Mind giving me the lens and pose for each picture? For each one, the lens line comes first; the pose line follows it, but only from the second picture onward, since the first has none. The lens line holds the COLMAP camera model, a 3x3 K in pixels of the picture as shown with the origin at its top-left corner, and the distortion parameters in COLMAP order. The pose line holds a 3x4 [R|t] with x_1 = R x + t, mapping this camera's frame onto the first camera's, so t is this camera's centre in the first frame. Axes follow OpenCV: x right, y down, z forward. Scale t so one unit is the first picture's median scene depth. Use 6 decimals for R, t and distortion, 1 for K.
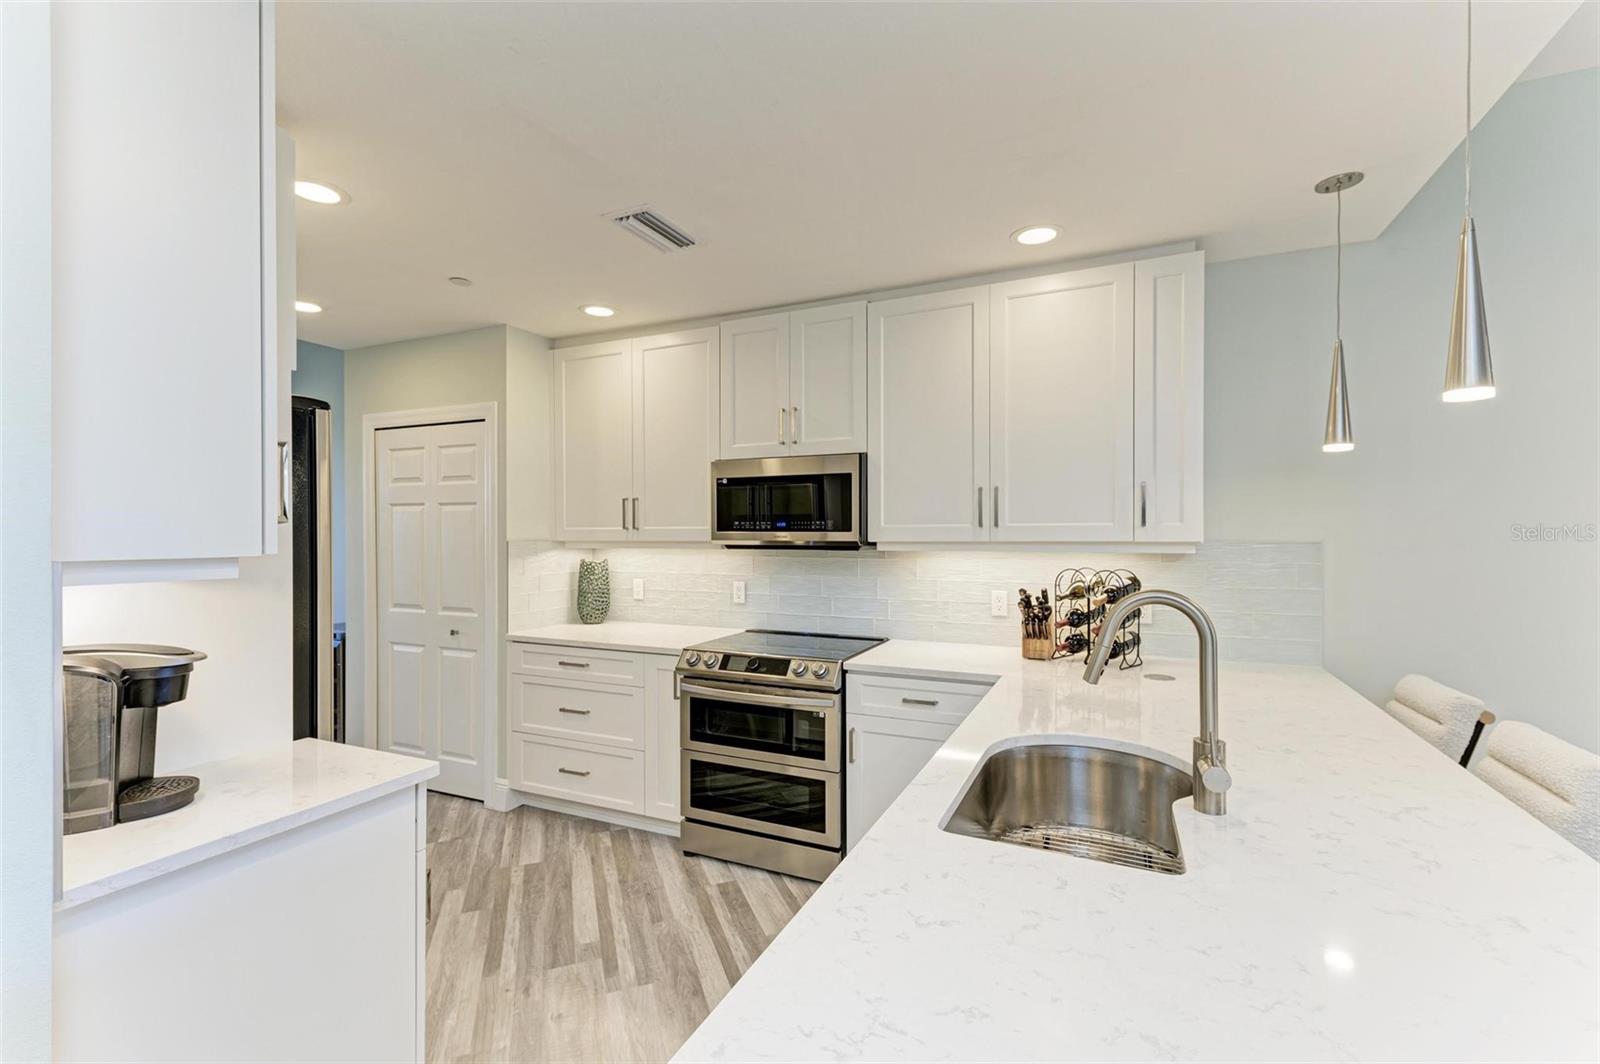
lens RADIAL K [[688.2, 0, 796.3], [0, 688.2, 533.3], [0, 0, 1]] dist [0.010003, -0.000288]
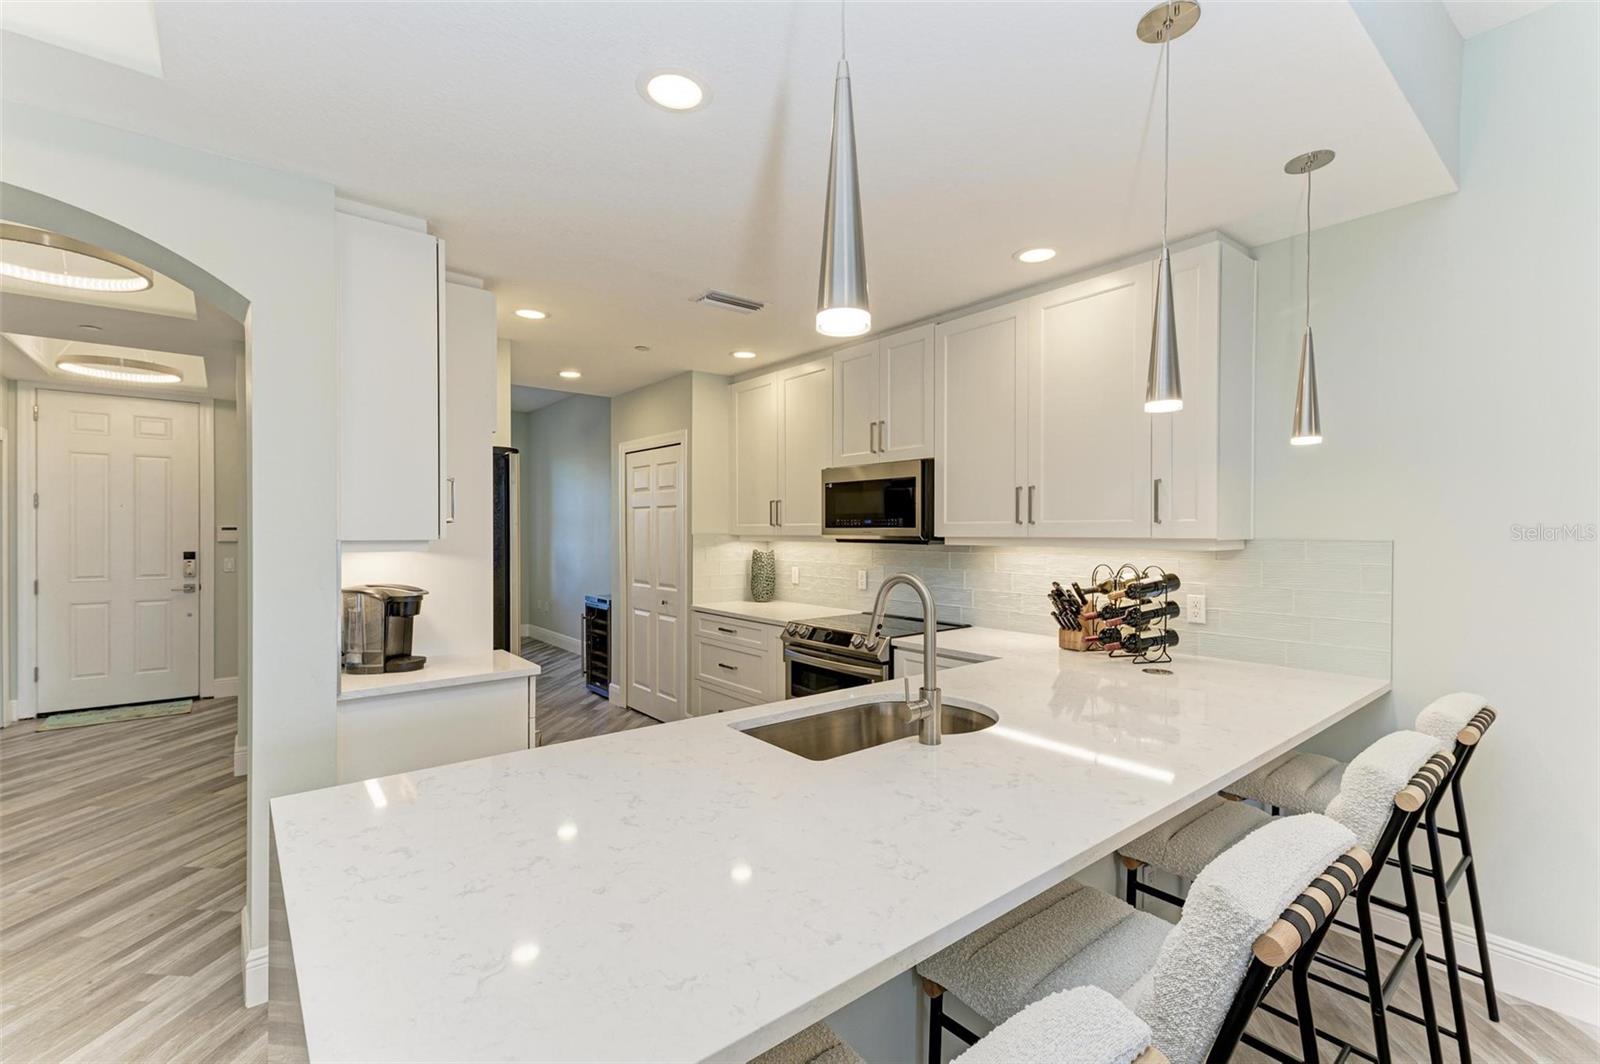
lens RADIAL K [[688.2, 0, 801.3], [0, 688.2, 533.1], [0, 0, 1]] dist [0.010003, -0.000288]
pose [[0.900530, 0.004486, -0.434770, 0.415855], [-0.002724, 0.999985, 0.004675, 0.001213], [0.434785, -0.003026, 0.900529, -0.117975]]
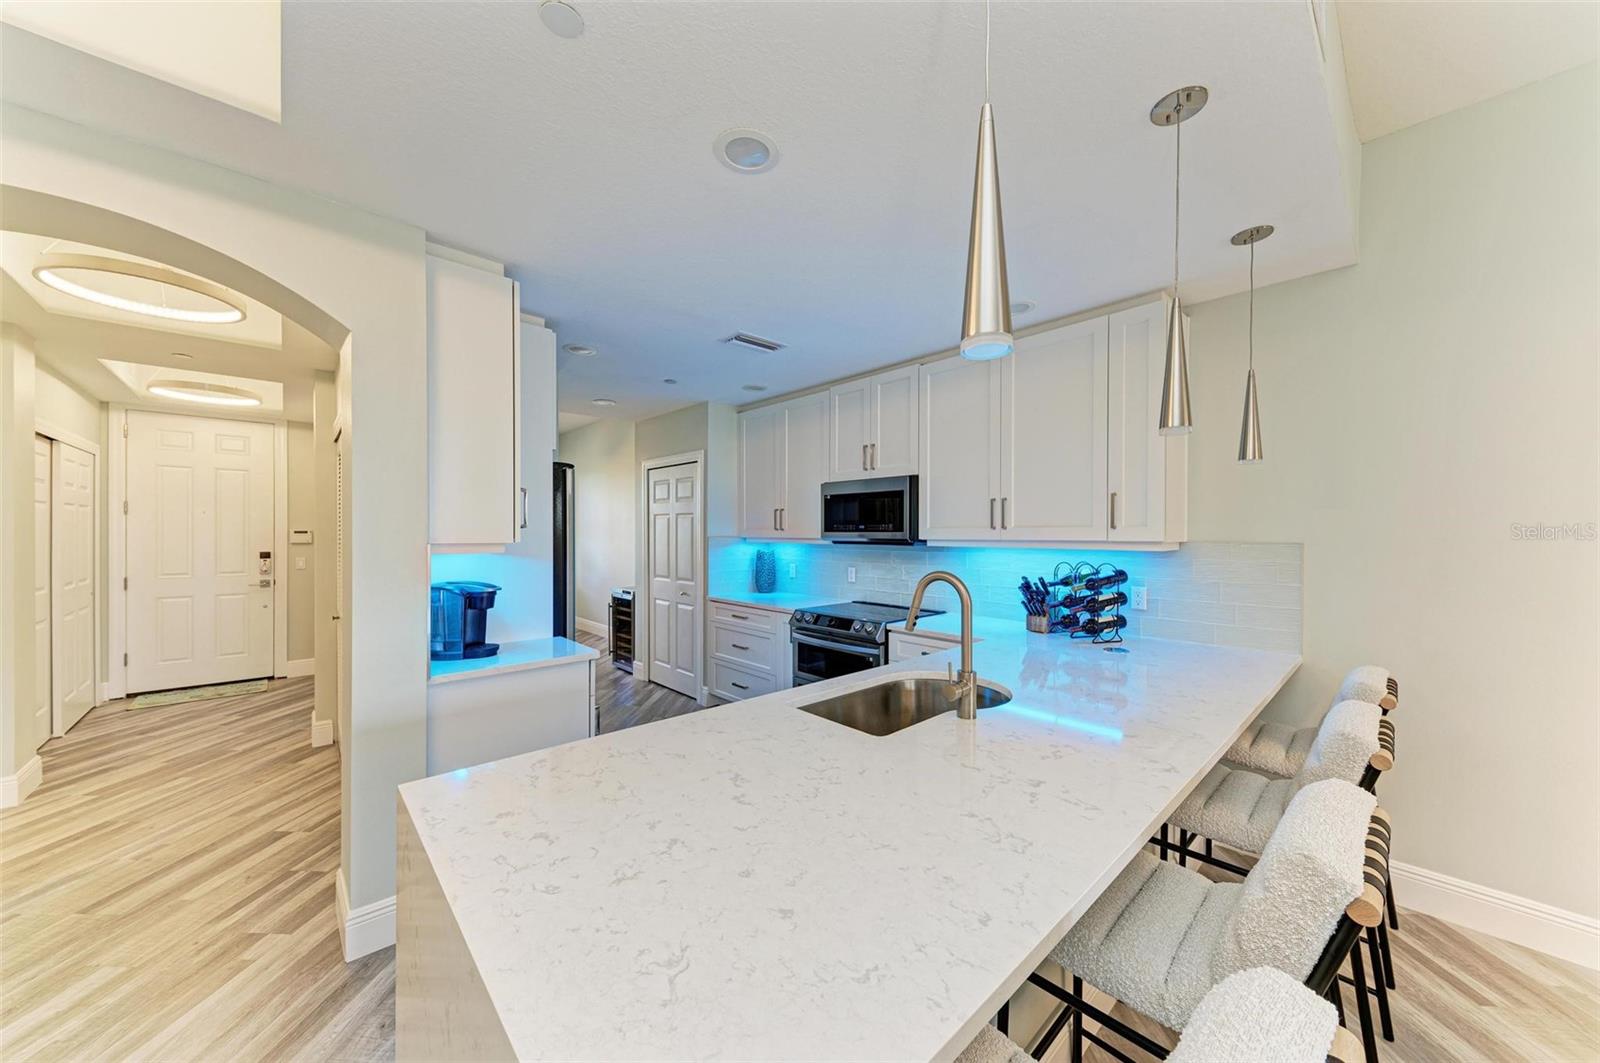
lens RADIAL K [[551.0, 0, 799.7], [0, 551.0, 533.5], [0, 0, 1]] dist [0.007560, -0.001018]
pose [[0.923976, 0.003494, -0.382435, 0.318811], [-0.003127, 0.999994, 0.001581, -0.000768], [0.382438, -0.000266, 0.923981, -0.113656]]
